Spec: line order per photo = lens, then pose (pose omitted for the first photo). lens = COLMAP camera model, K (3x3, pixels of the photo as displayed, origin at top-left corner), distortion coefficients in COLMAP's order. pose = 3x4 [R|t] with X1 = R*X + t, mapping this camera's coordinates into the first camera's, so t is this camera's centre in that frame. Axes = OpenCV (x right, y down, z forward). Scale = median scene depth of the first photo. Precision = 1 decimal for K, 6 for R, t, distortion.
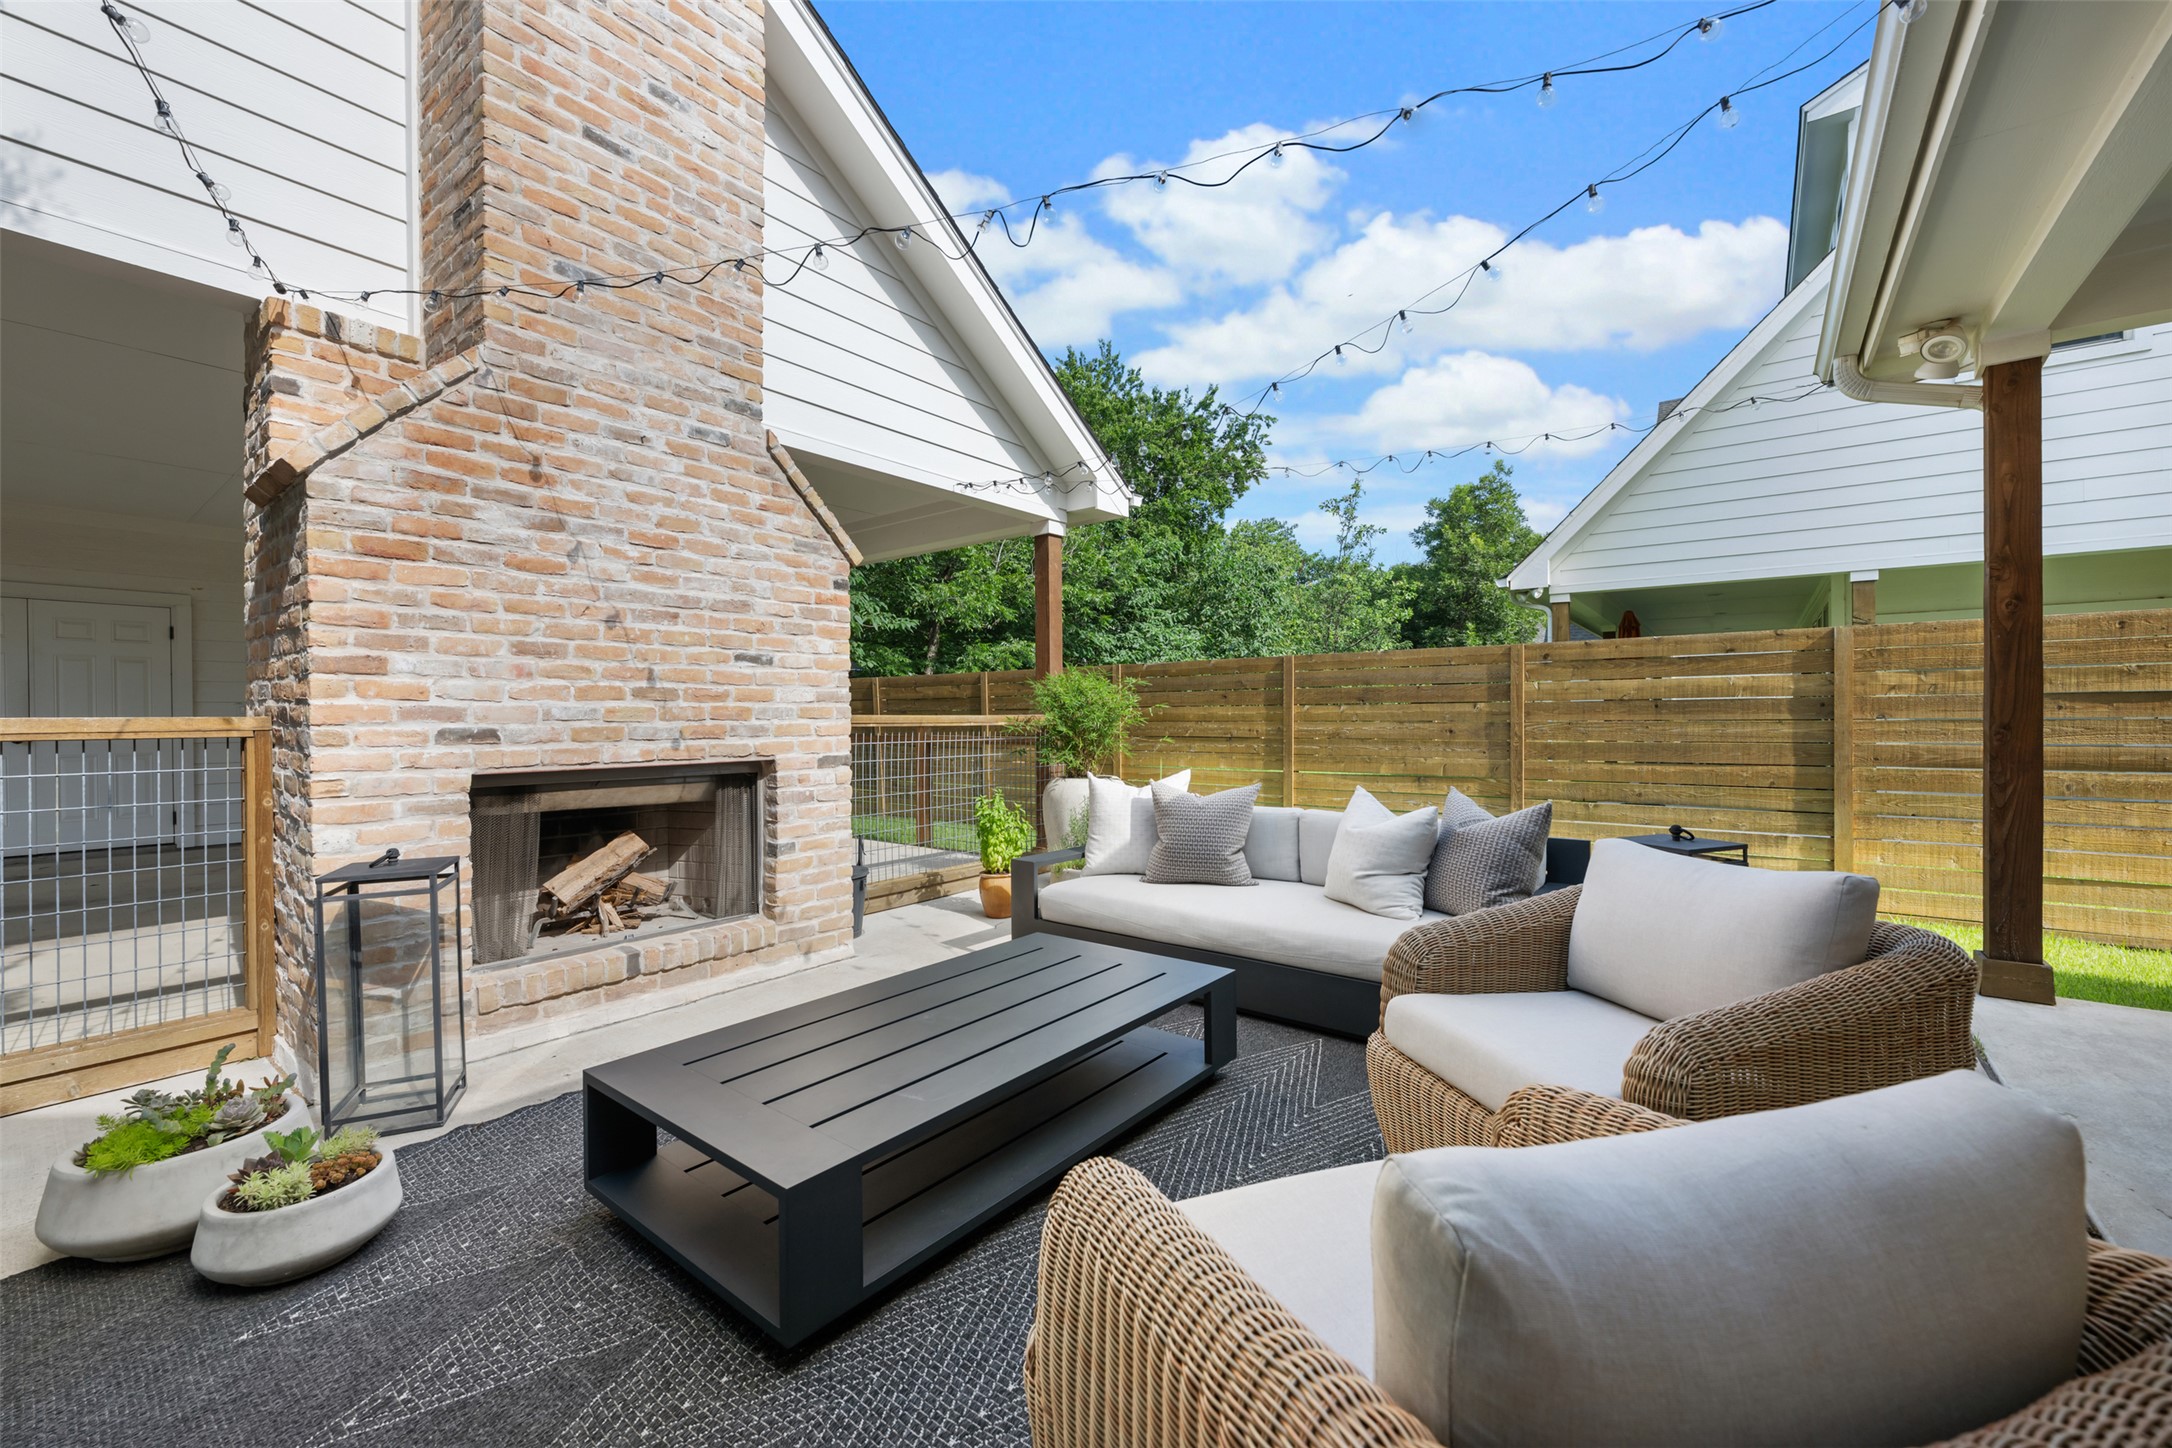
lens RADIAL K [[868.2, 0, 1094.1], [0, 868.2, 722.6], [0, 0, 1]] dist [-0.000664, -0.000301]
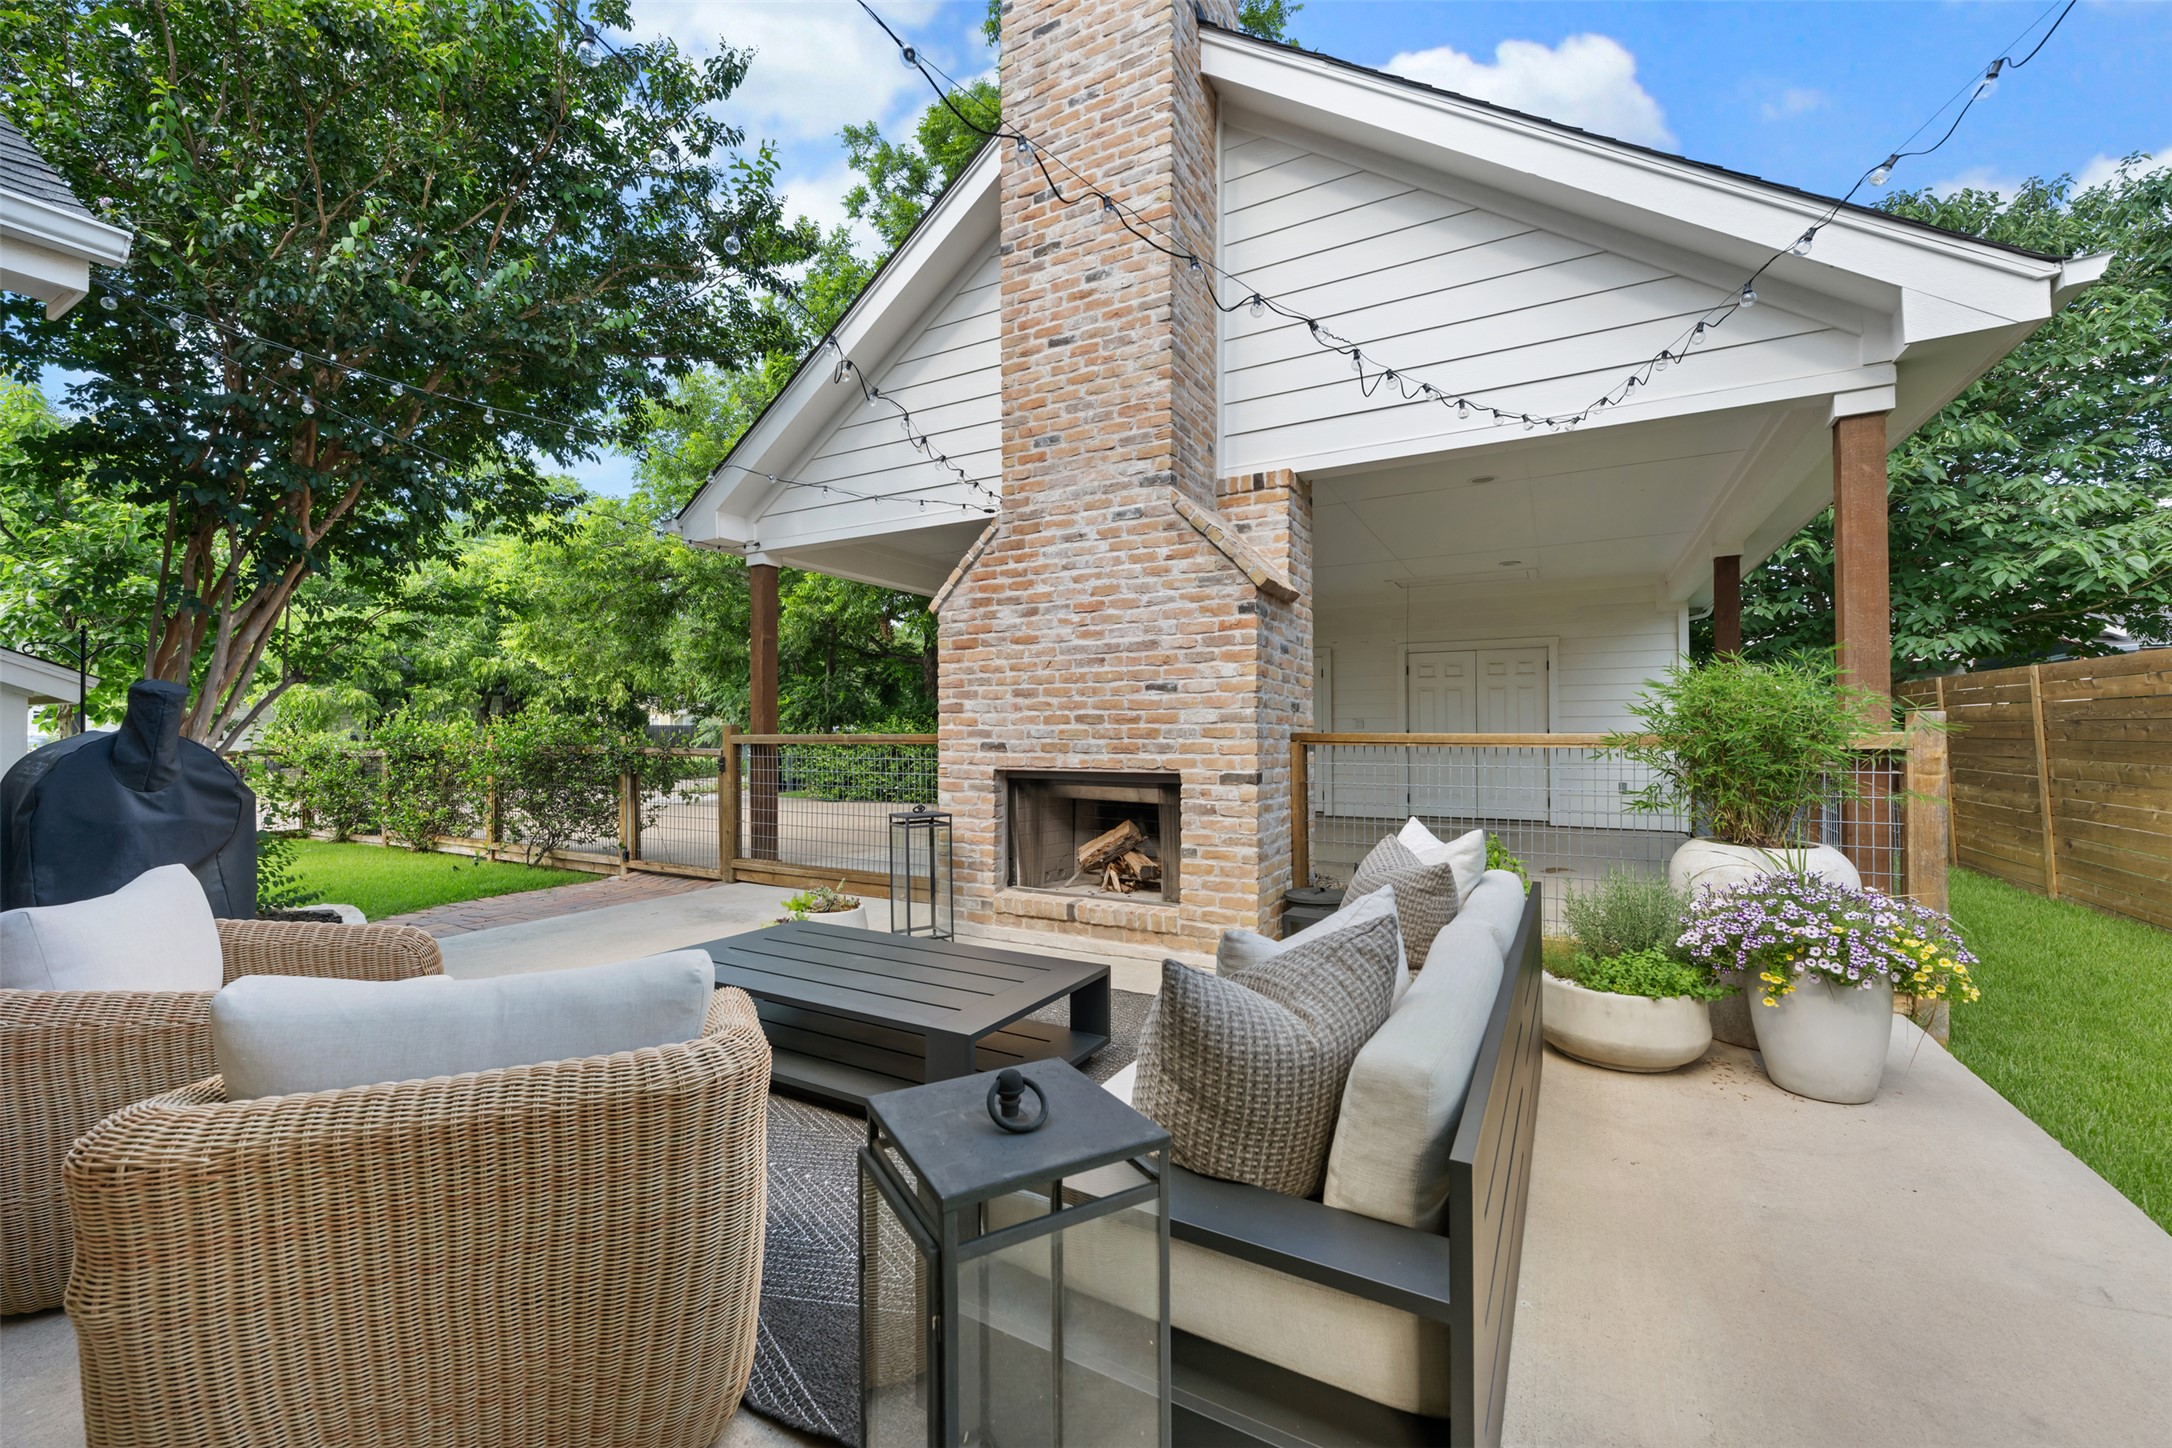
lens RADIAL K [[868.2, 0, 1094.1], [0, 868.2, 722.6], [0, 0, 1]] dist [-0.000664, -0.000301]
pose [[0.140835, -0.005005, -0.990020, 0.853409], [-0.005072, 0.999970, -0.005777, -0.019756], [0.990020, 0.005835, 0.140805, 0.823453]]
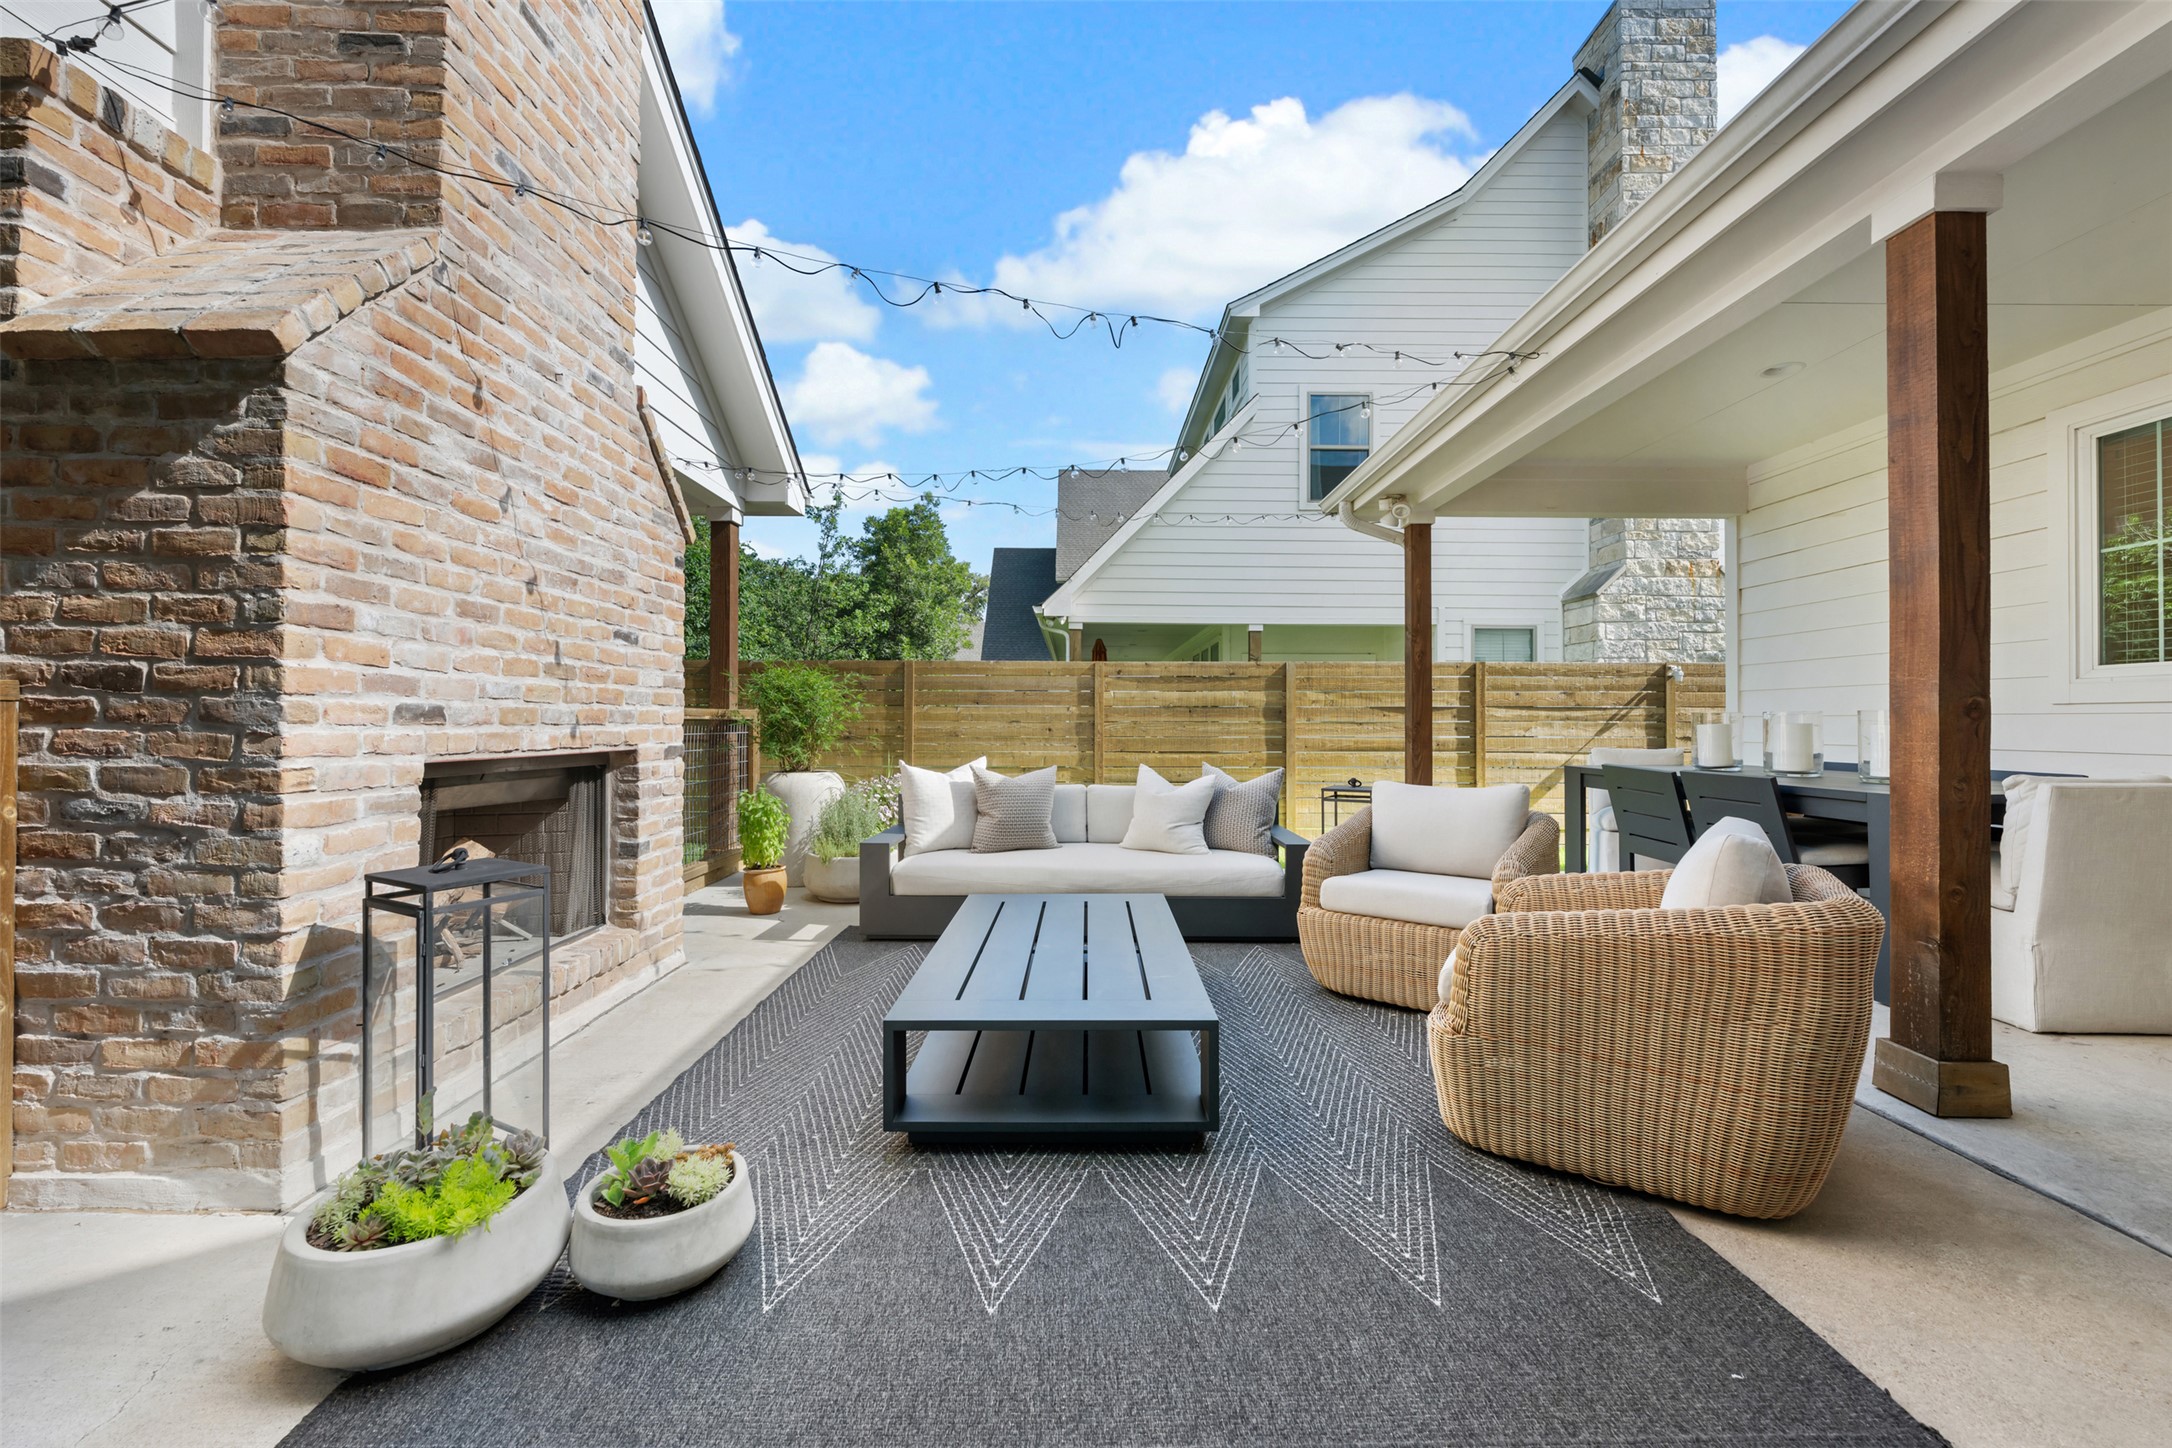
lens RADIAL K [[868.2, 0, 1094.1], [0, 868.2, 722.6], [0, 0, 1]] dist [-0.000664, -0.000301]
pose [[0.787137, 0.009408, 0.616706, -0.625834], [-0.004594, 0.999945, -0.009391, 0.023941], [-0.616761, 0.004558, 0.787138, -0.007673]]
